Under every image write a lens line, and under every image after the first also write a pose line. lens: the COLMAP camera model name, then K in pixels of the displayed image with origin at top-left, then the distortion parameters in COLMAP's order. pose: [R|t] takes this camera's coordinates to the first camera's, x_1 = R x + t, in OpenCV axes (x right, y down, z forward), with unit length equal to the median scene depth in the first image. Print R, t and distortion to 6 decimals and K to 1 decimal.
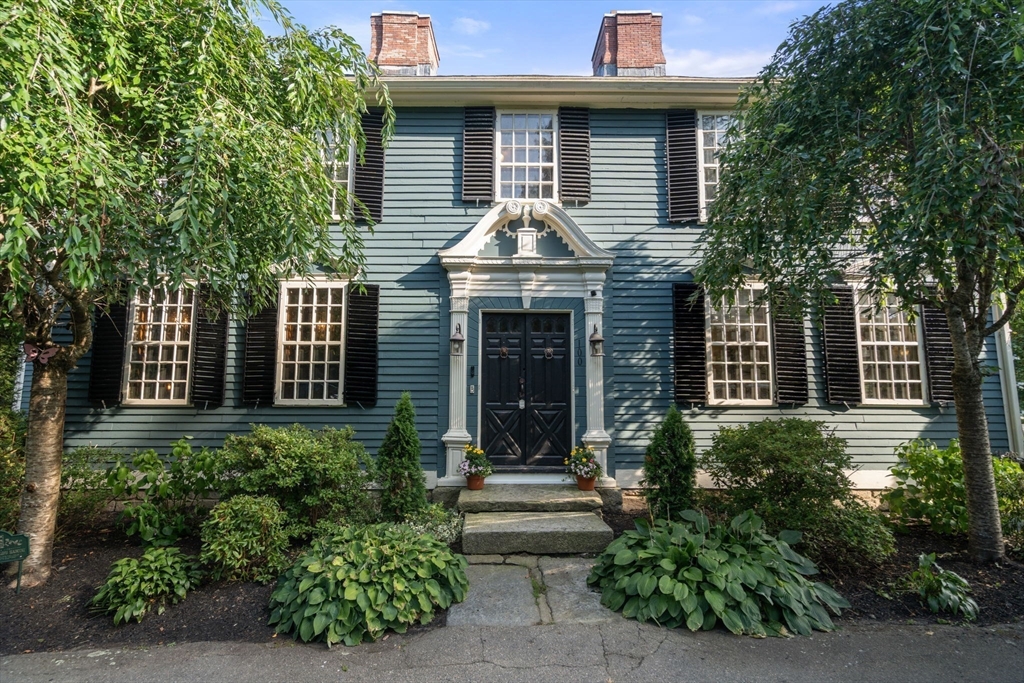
lens RADIAL K [[461.5, 0, 512.0], [0, 461.5, 341.5], [0, 0, 1]] dist [0.000725, 0.000404]
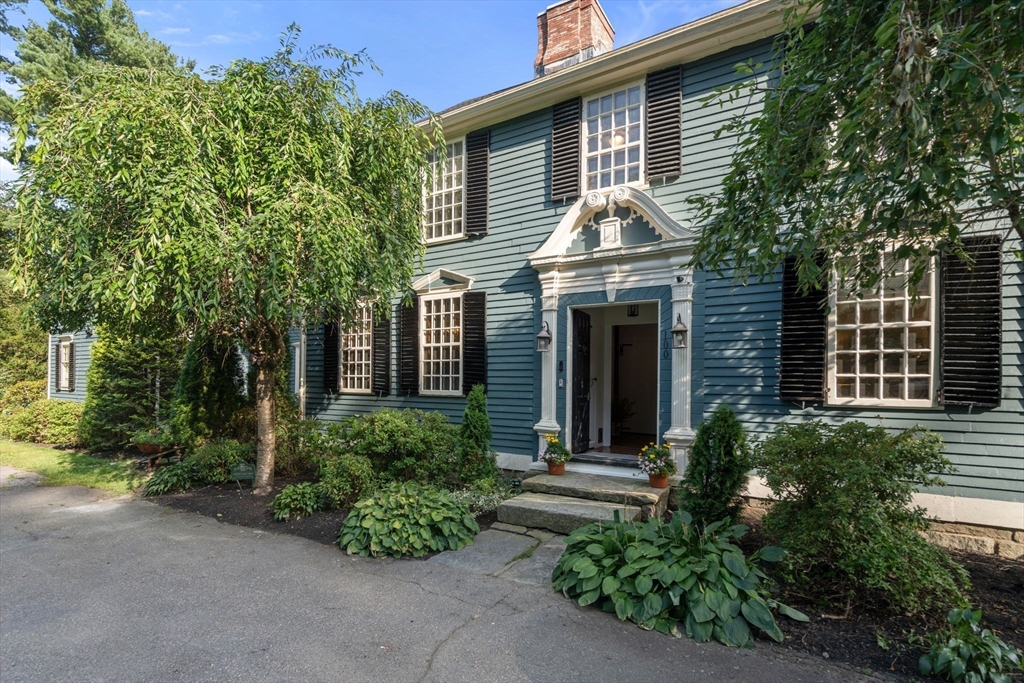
lens RADIAL K [[482.3, 0, 511.8], [0, 482.3, 377.3], [0, 0, 1]] dist [-0.000676, 0.000202]
pose [[0.853177, 0.000272, -0.521621, 0.390369], [0.045971, 0.996070, 0.075711, 0.001188], [0.519592, -0.088574, 0.849811, 0.002260]]
